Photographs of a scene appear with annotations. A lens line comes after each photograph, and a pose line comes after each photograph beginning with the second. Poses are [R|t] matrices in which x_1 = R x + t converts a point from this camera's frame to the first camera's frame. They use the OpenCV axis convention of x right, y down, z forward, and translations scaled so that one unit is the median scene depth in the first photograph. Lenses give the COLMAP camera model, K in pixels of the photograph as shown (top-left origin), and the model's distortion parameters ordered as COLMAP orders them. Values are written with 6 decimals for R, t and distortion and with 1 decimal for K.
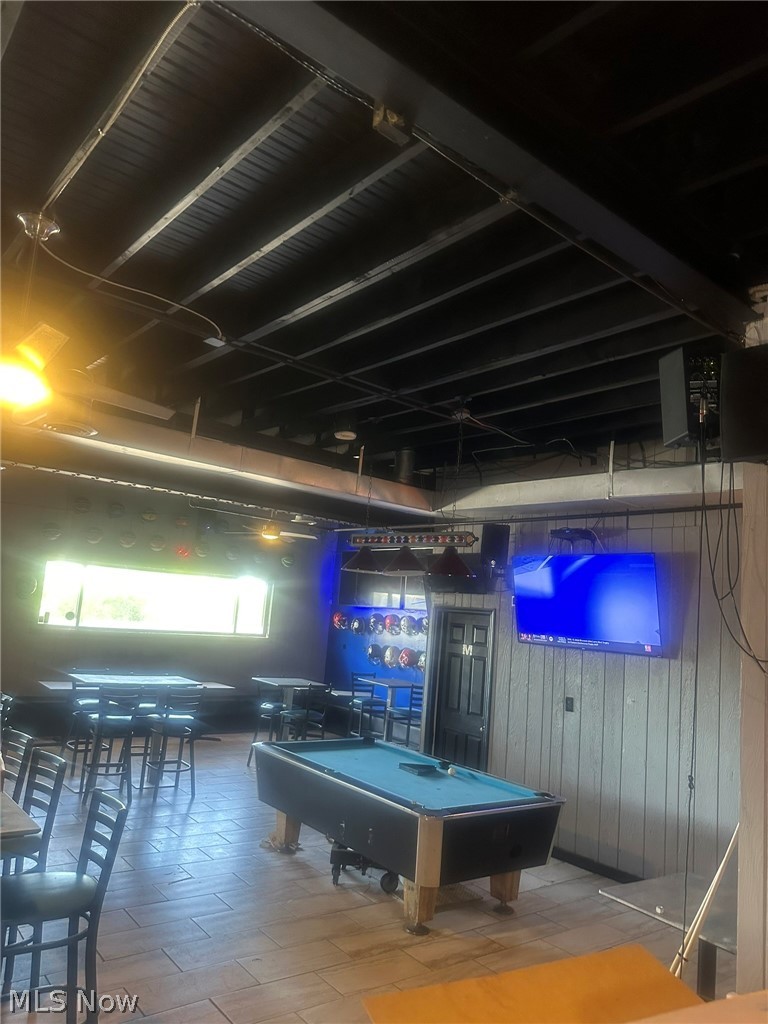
lens RADIAL K [[722.4, 0, 386.1], [0, 722.4, 518.3], [0, 0, 1]] dist [0.069117, -0.081943]
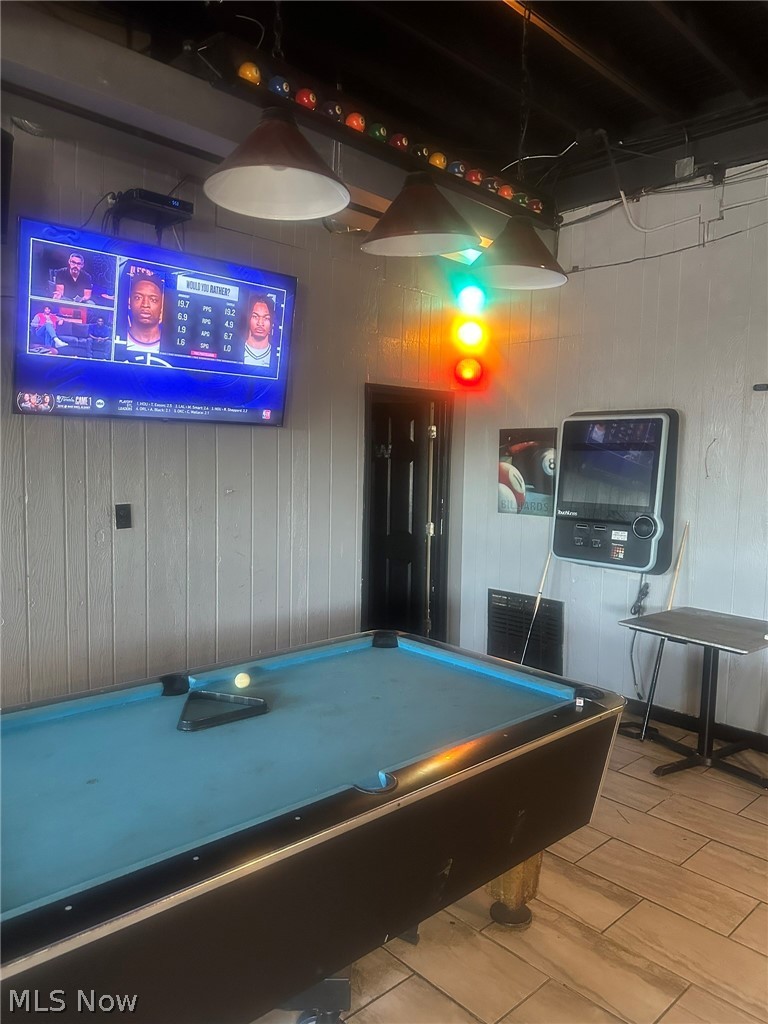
lens RADIAL K [[722.4, 0, 376.9], [0, 722.4, 525.6], [0, 0, 1]] dist [0.069117, -0.081943]
pose [[-0.072553, -0.183545, 0.980330, -0.323522], [-0.159912, 0.972345, 0.170215, 0.131878], [-0.984461, -0.144417, -0.099898, 0.855326]]
